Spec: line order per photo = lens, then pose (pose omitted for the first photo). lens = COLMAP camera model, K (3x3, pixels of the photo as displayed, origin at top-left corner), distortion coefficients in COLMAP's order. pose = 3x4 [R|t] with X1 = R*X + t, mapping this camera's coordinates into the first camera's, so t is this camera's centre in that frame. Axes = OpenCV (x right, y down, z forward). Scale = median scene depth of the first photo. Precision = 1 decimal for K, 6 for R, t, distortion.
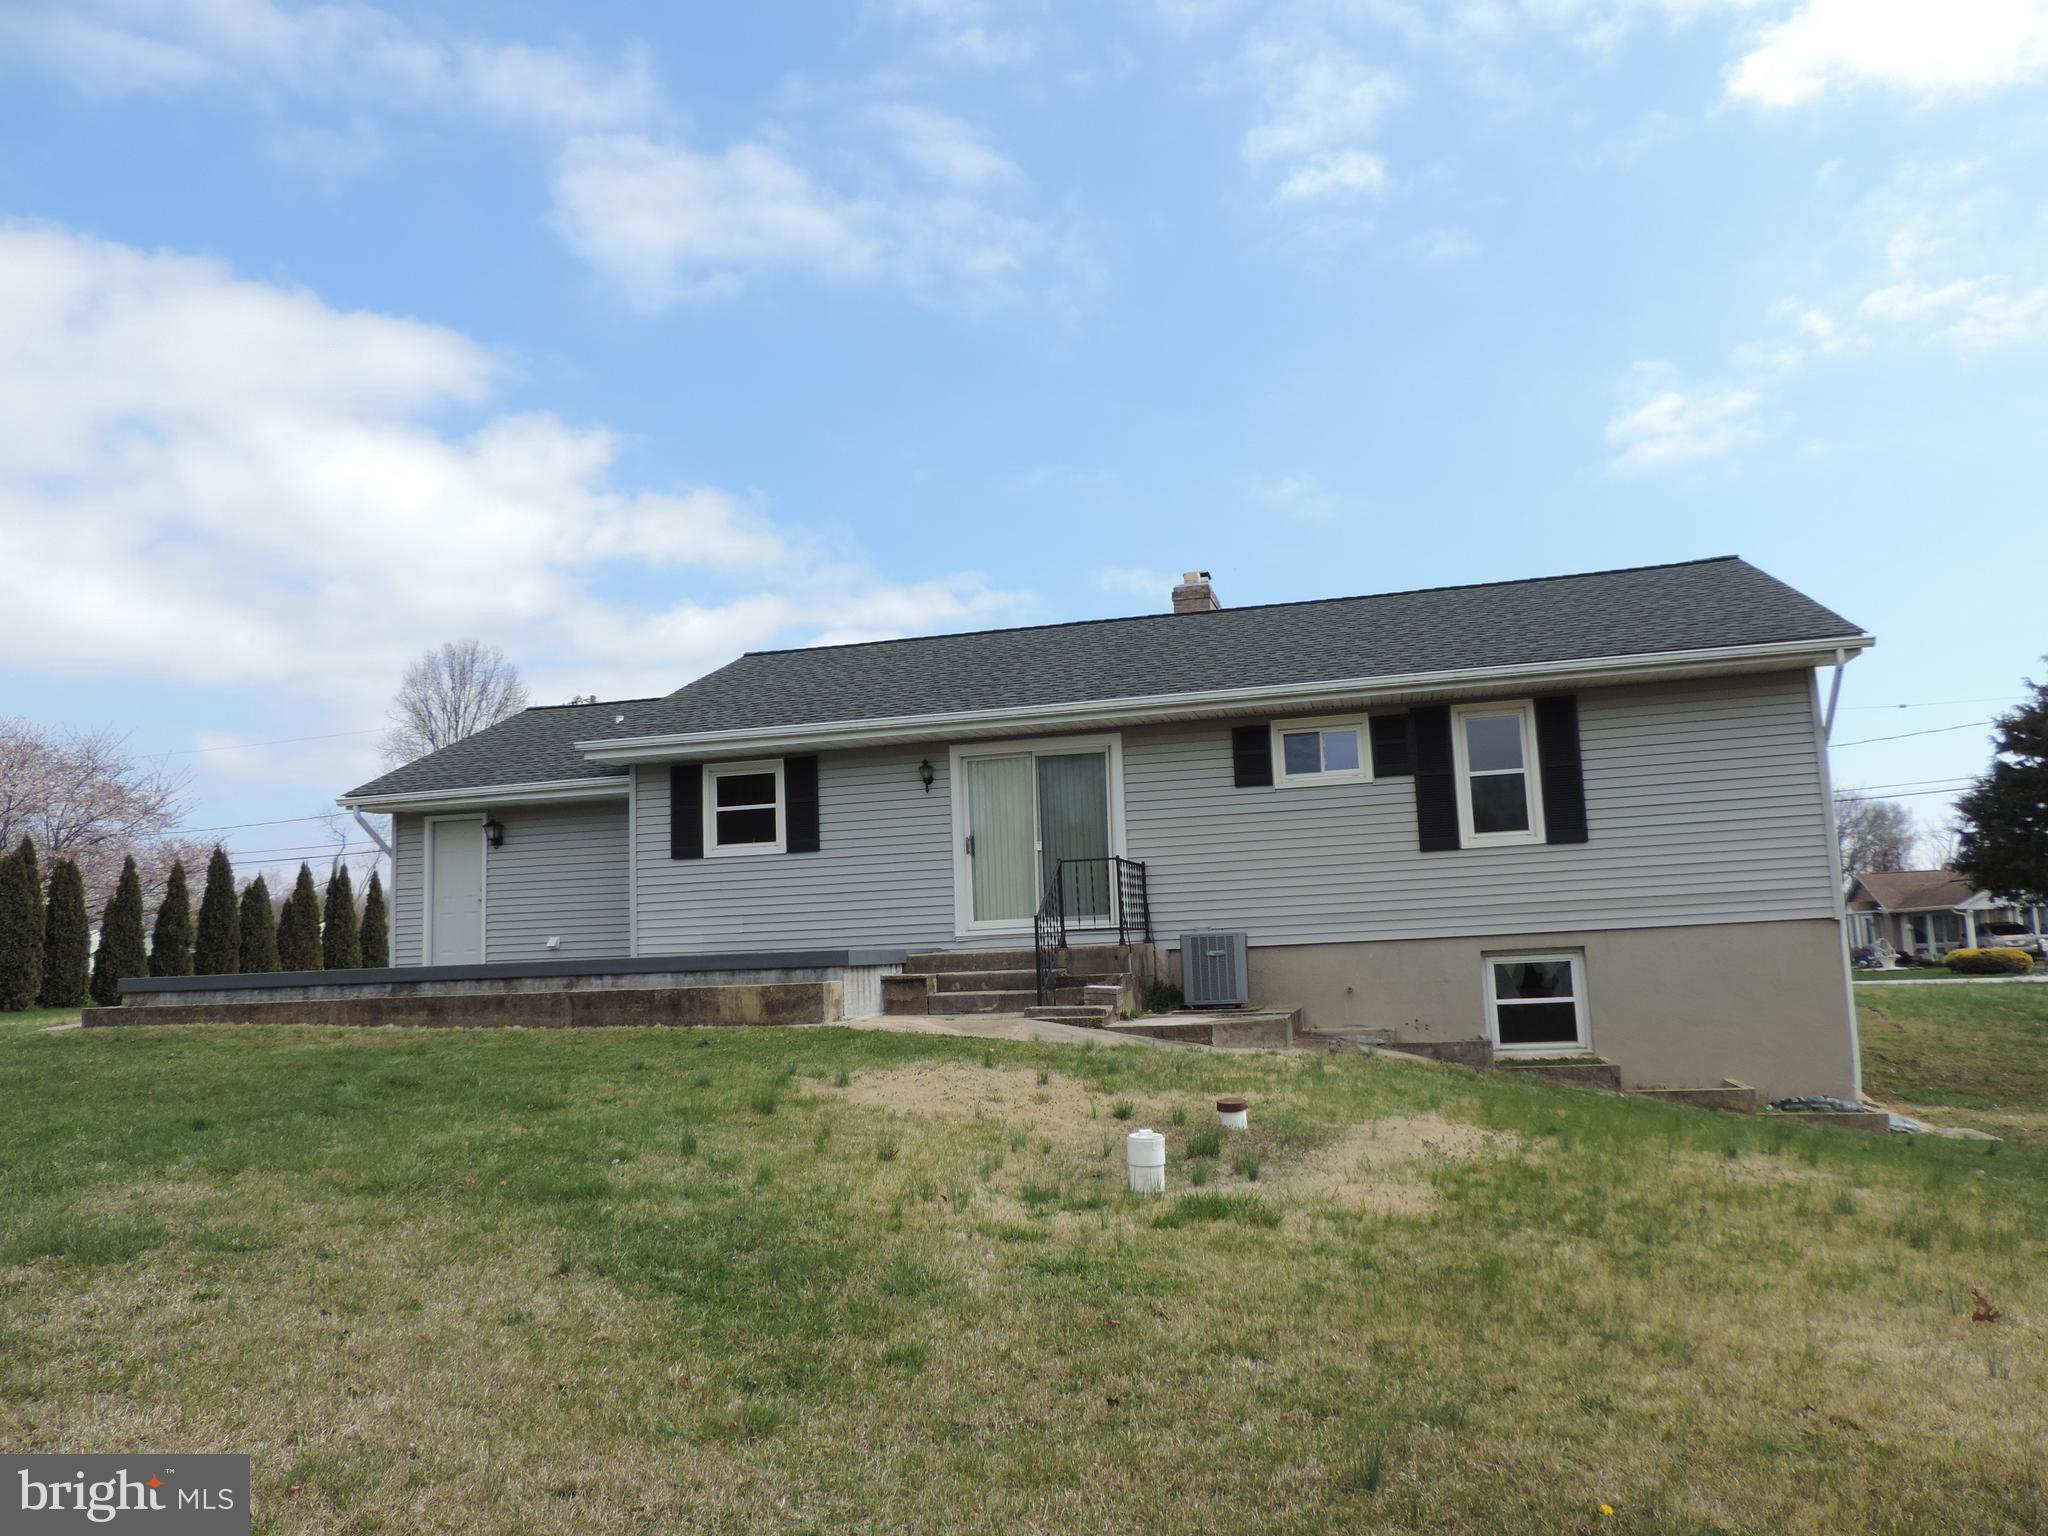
lens RADIAL K [[1451.9, 0, 1024.0], [0, 1451.9, 768.0], [0, 0, 1]] dist [-0.020129, 0.003393]
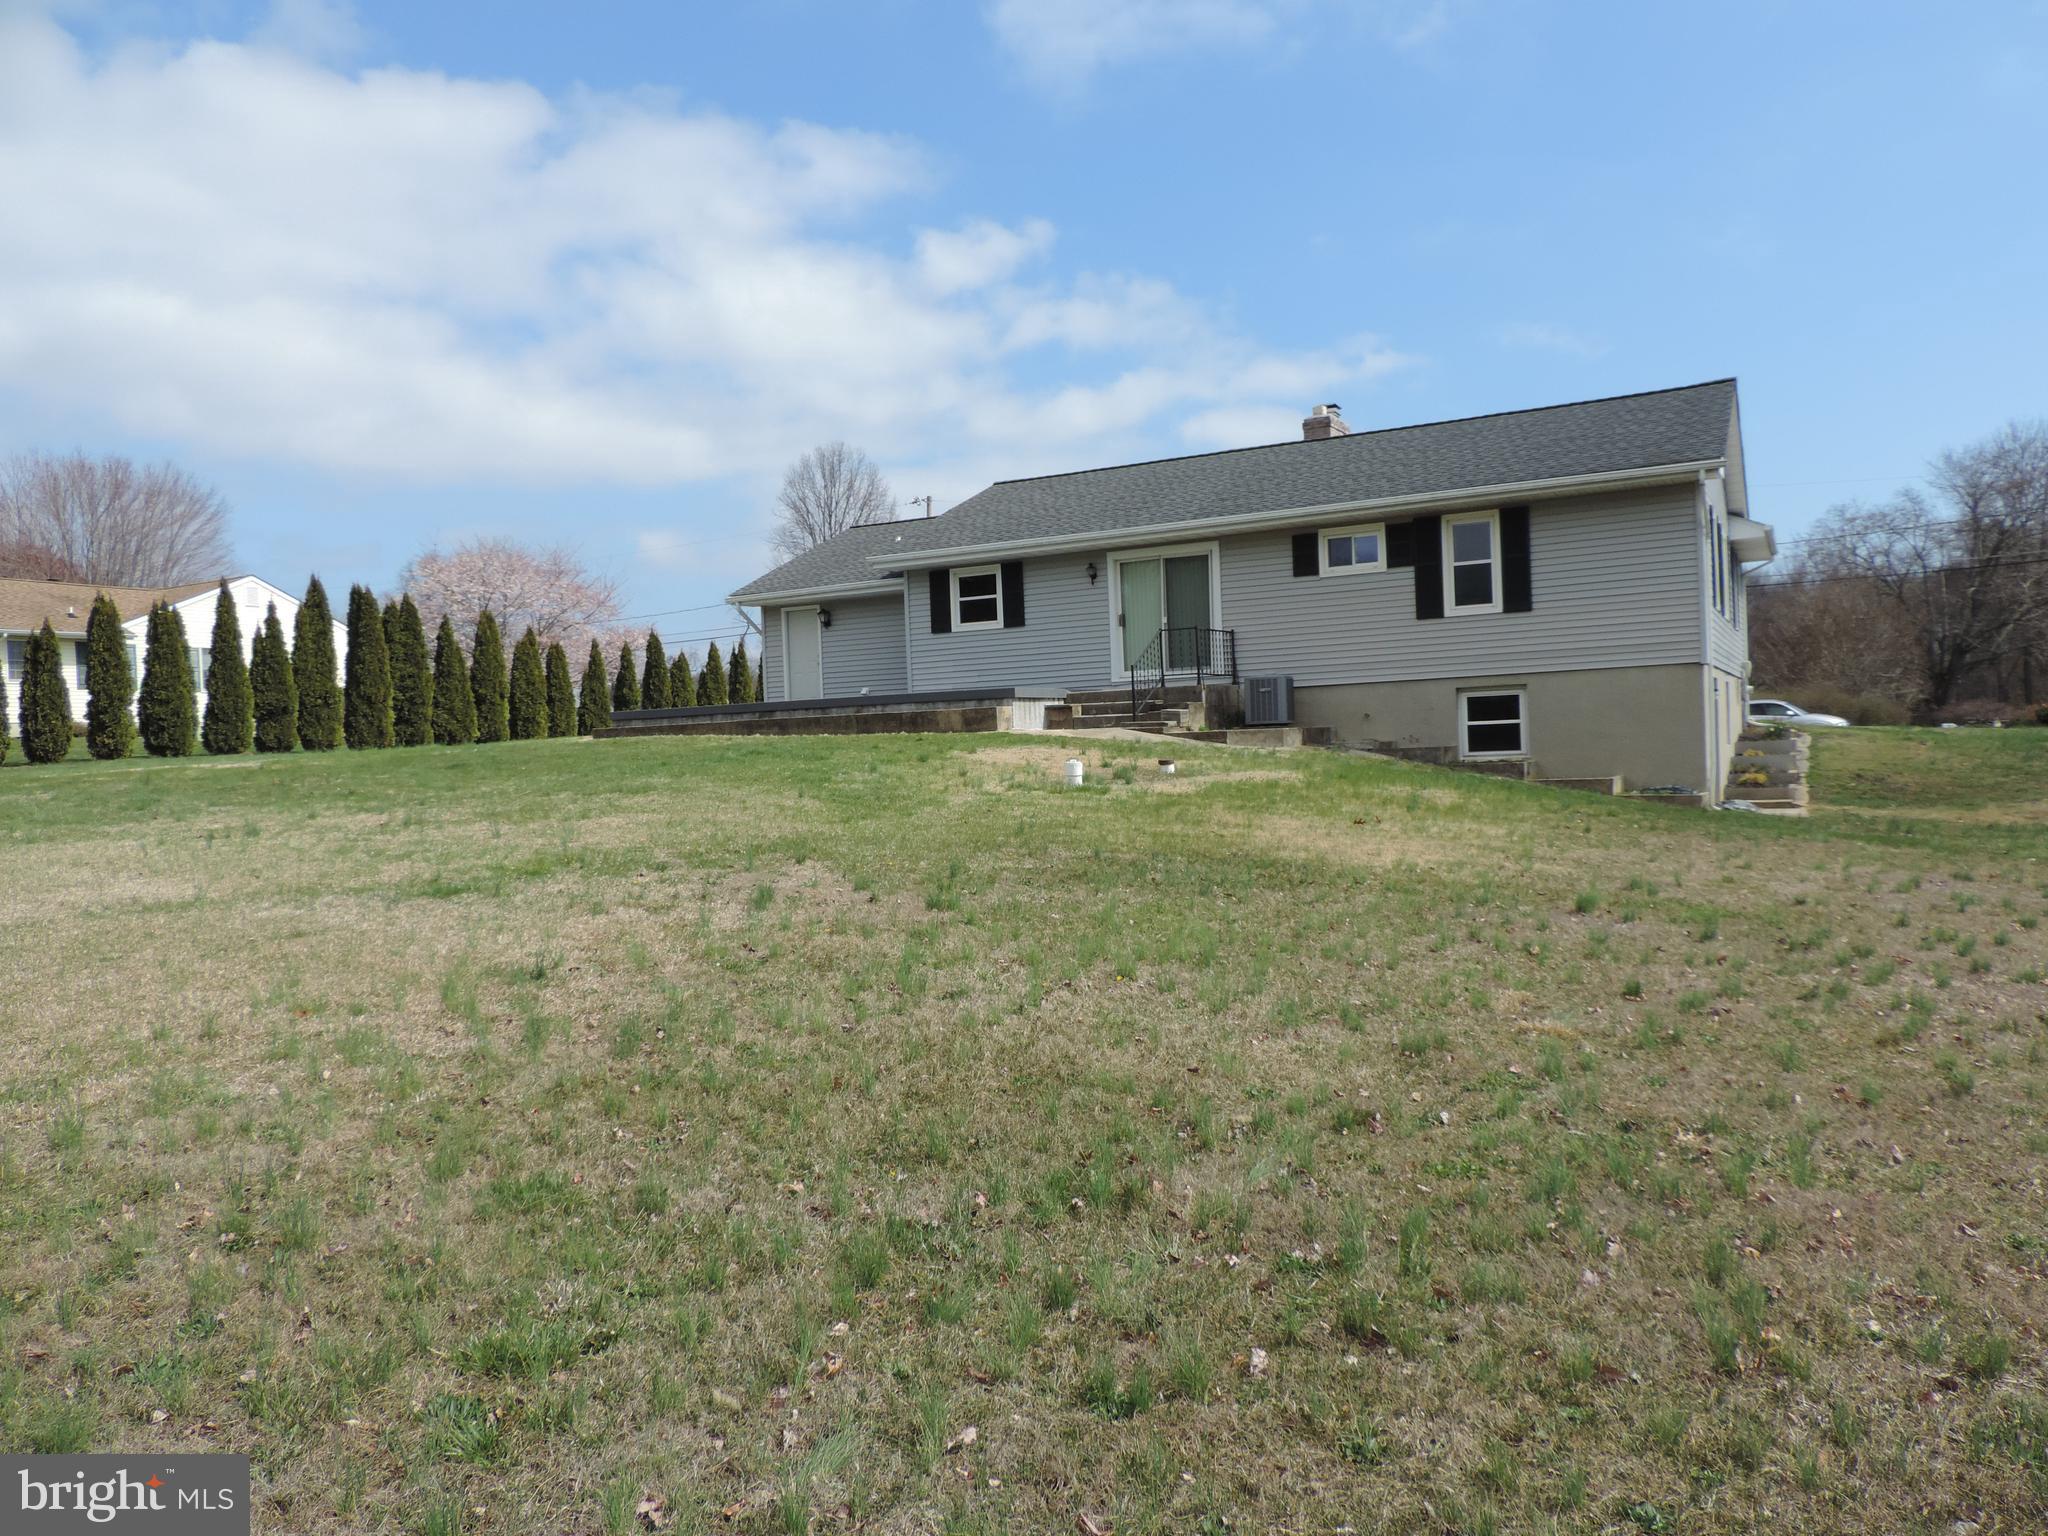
lens RADIAL K [[1451.9, 0, 1024.0], [0, 1451.9, 768.0], [0, 0, 1]] dist [-0.020129, 0.003393]
pose [[0.967777, 0.005683, -0.251746, 0.236439], [0.033807, 0.987762, 0.152260, -0.026308], [0.249530, -0.155865, 0.955741, -0.449576]]
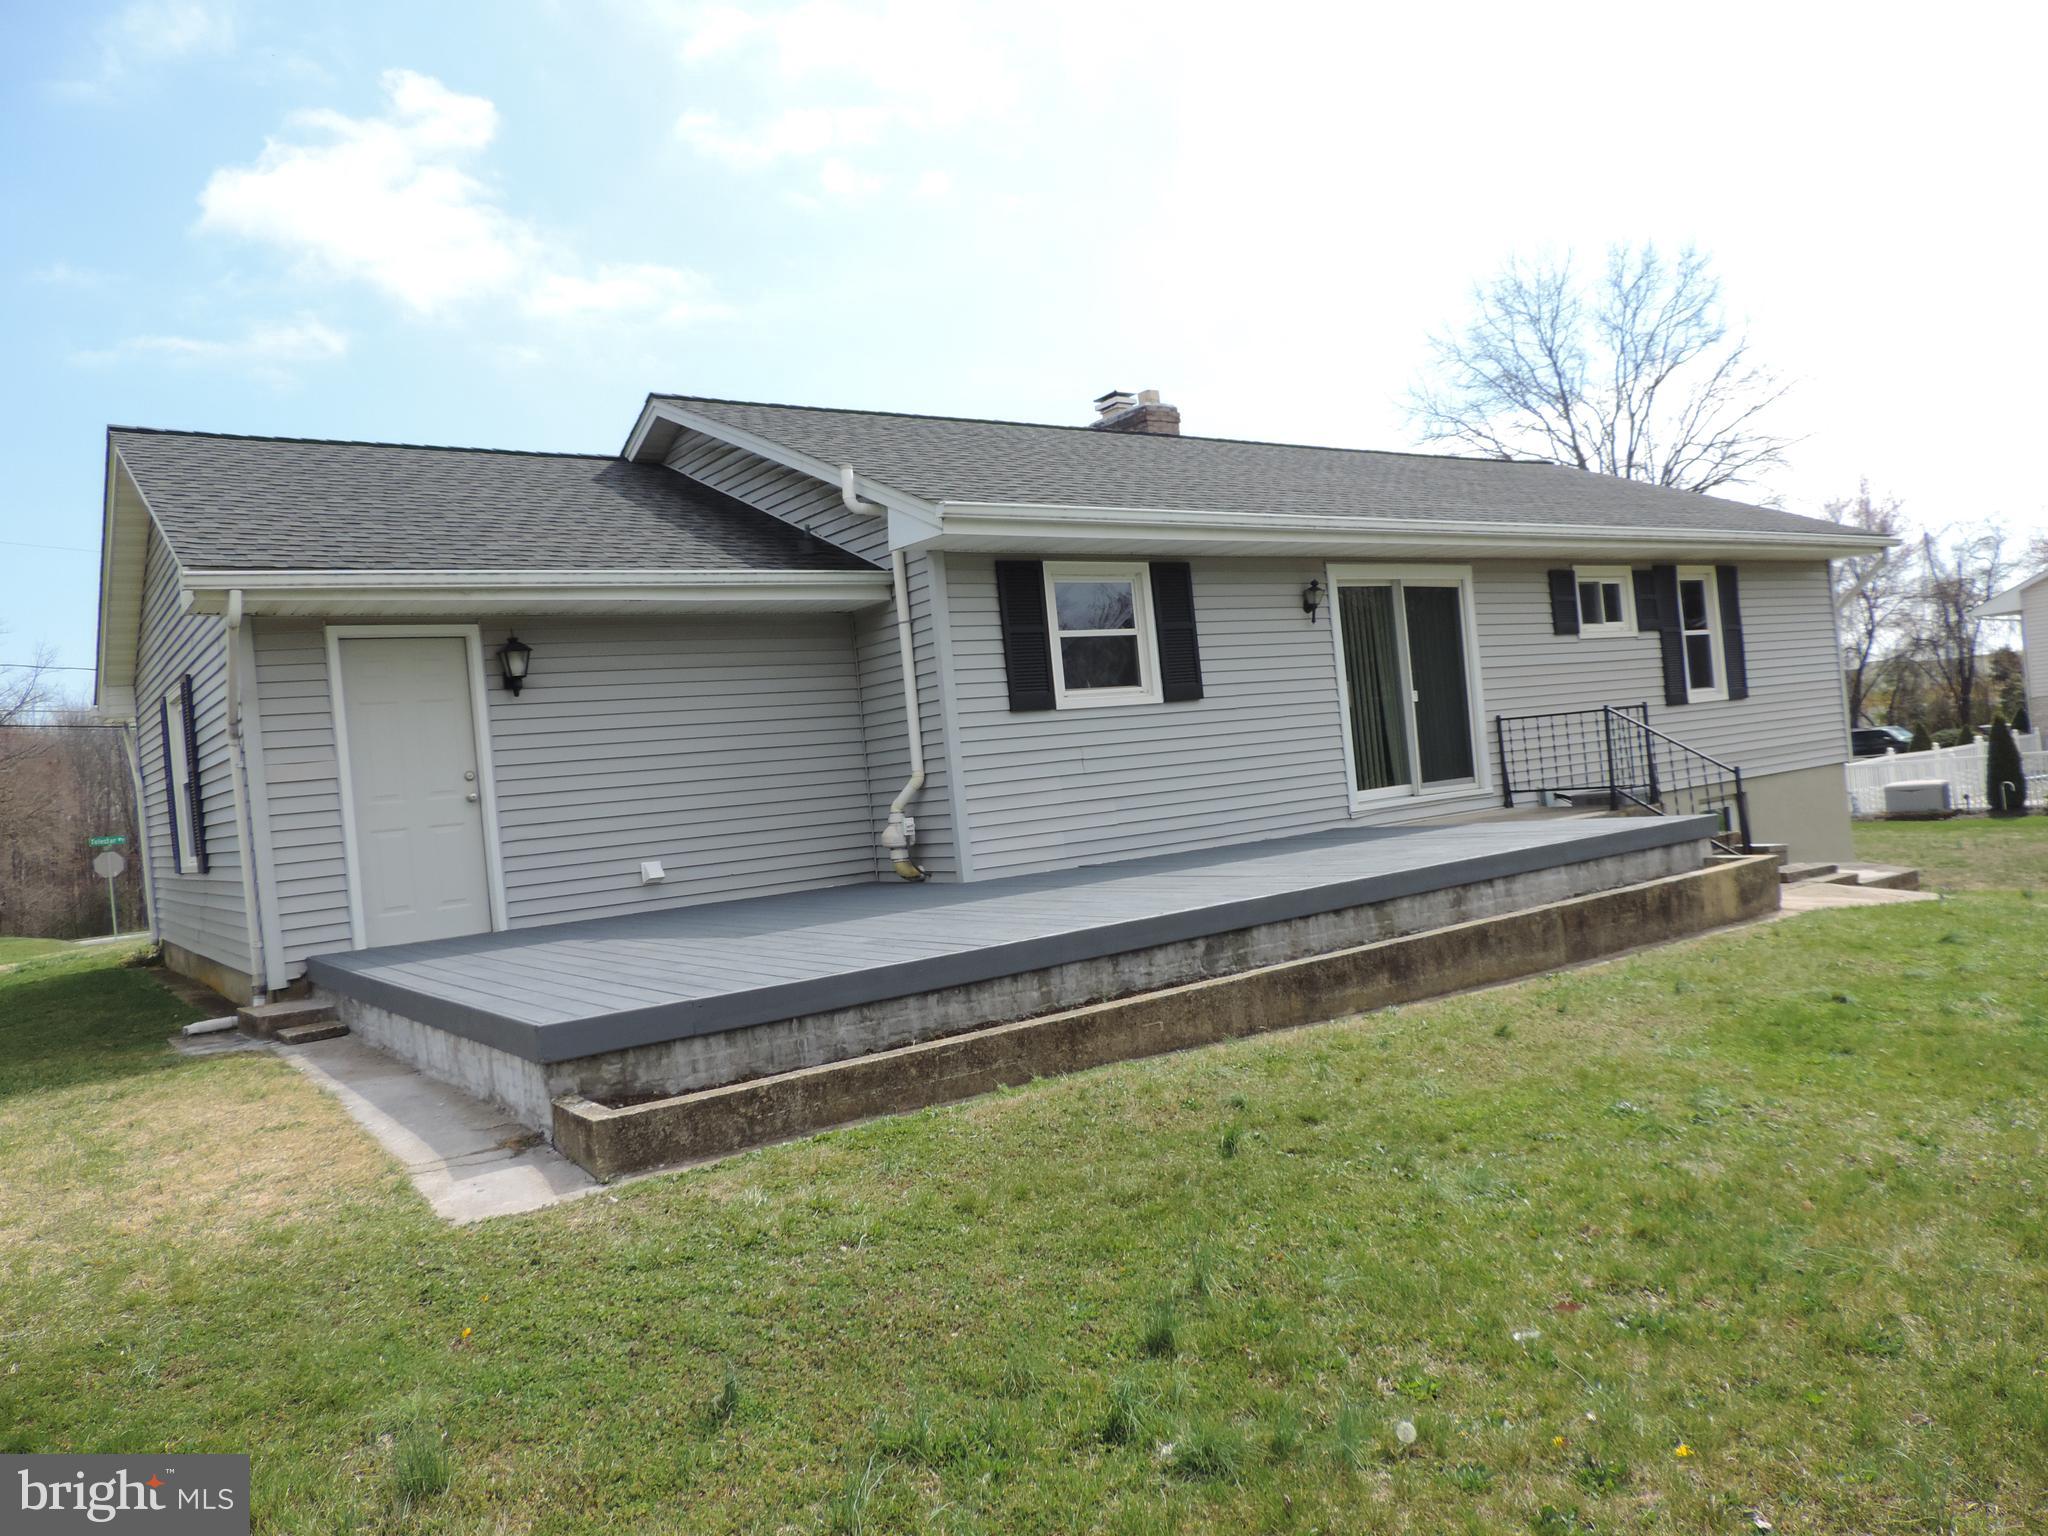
lens RADIAL K [[1496.7, 0, 1024.0], [0, 1496.7, 768.0], [0, 0, 1]] dist [-0.022560, 0.000112]
pose [[0.626962, -0.023754, 0.778688, -0.762503], [-0.033087, 0.997821, 0.057079, 0.052106], [-0.778347, -0.061551, 0.624810, 0.620039]]
